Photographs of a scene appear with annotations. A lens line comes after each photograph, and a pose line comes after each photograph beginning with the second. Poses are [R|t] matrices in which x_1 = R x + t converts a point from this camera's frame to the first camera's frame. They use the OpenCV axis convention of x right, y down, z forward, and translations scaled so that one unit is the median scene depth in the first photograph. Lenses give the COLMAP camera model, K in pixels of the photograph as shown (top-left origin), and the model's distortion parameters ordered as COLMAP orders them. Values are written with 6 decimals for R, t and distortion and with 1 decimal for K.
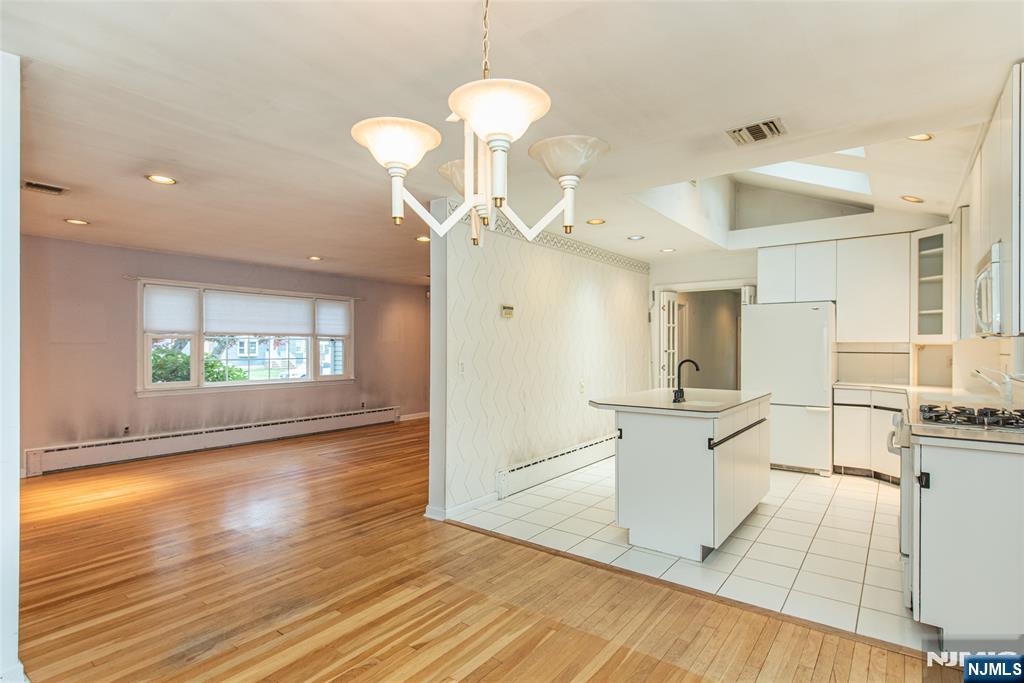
lens RADIAL K [[508.2, 0, 507.1], [0, 508.2, 345.8], [0, 0, 1]] dist [0.010199, -0.000309]
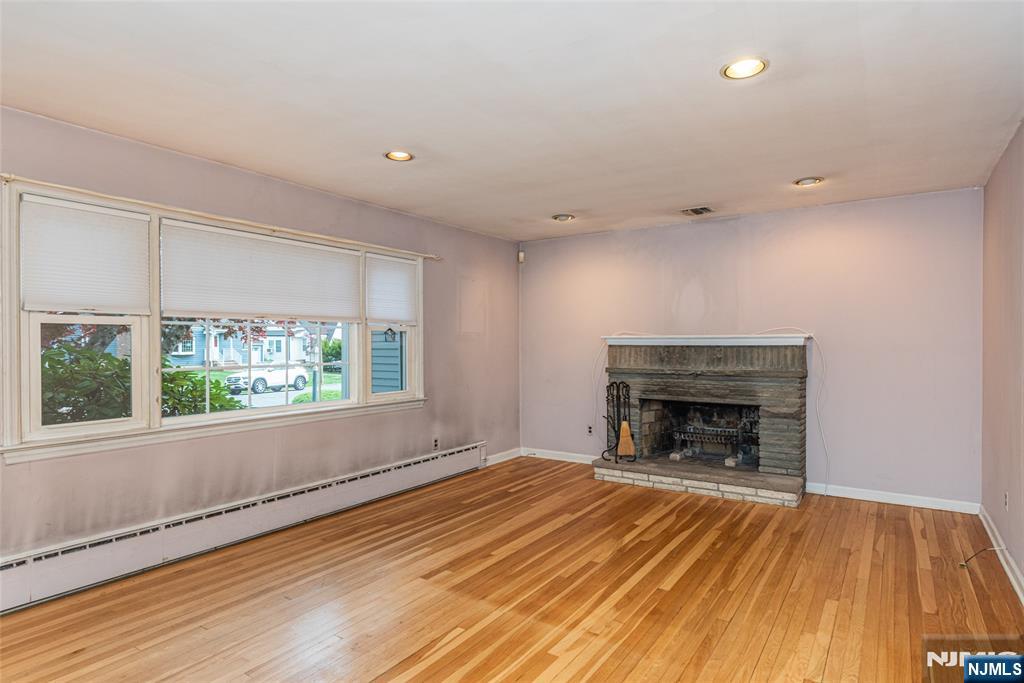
lens RADIAL K [[570.2, 0, 512.4], [0, 570.2, 344.3], [0, 0, 1]] dist [0.004092, 0.000336]
pose [[0.998169, -0.003965, 0.060364, -0.260640], [0.003623, 0.999977, 0.005773, 0.001865], [-0.060385, -0.005544, 0.998160, 0.393775]]
